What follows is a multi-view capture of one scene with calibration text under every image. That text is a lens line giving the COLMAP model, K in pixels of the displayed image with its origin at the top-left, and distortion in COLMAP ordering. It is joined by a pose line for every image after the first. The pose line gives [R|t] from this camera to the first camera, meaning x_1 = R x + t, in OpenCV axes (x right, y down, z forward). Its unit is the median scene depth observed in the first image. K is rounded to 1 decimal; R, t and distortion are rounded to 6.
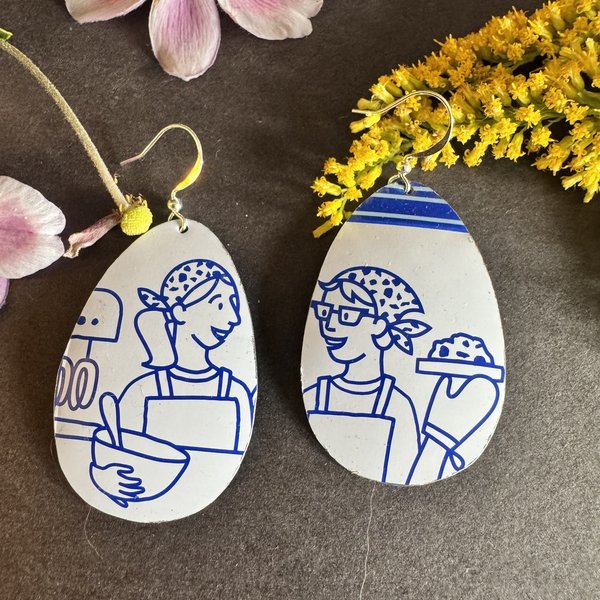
lens RADIAL K [[621.6, 0, 325.6], [0, 621.6, 304.4], [0, 0, 1]] dist [-0.014749, 0.000000]
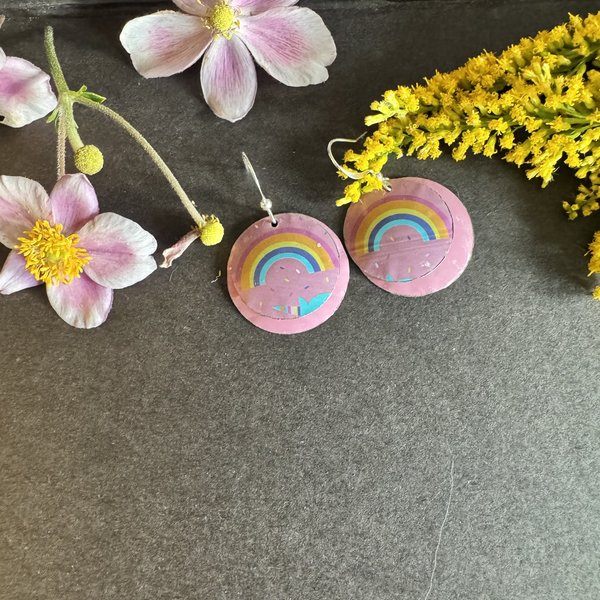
lens RADIAL K [[621.6, 0, 312.9], [0, 621.6, 287.4], [0, 0, 1]] dist [-0.014749, 0.000000]
pose [[0.998846, -0.047159, -0.009046, -0.067151], [0.047205, 0.998873, 0.004943, -0.016799], [0.008803, -0.005364, 0.999947, -0.300500]]
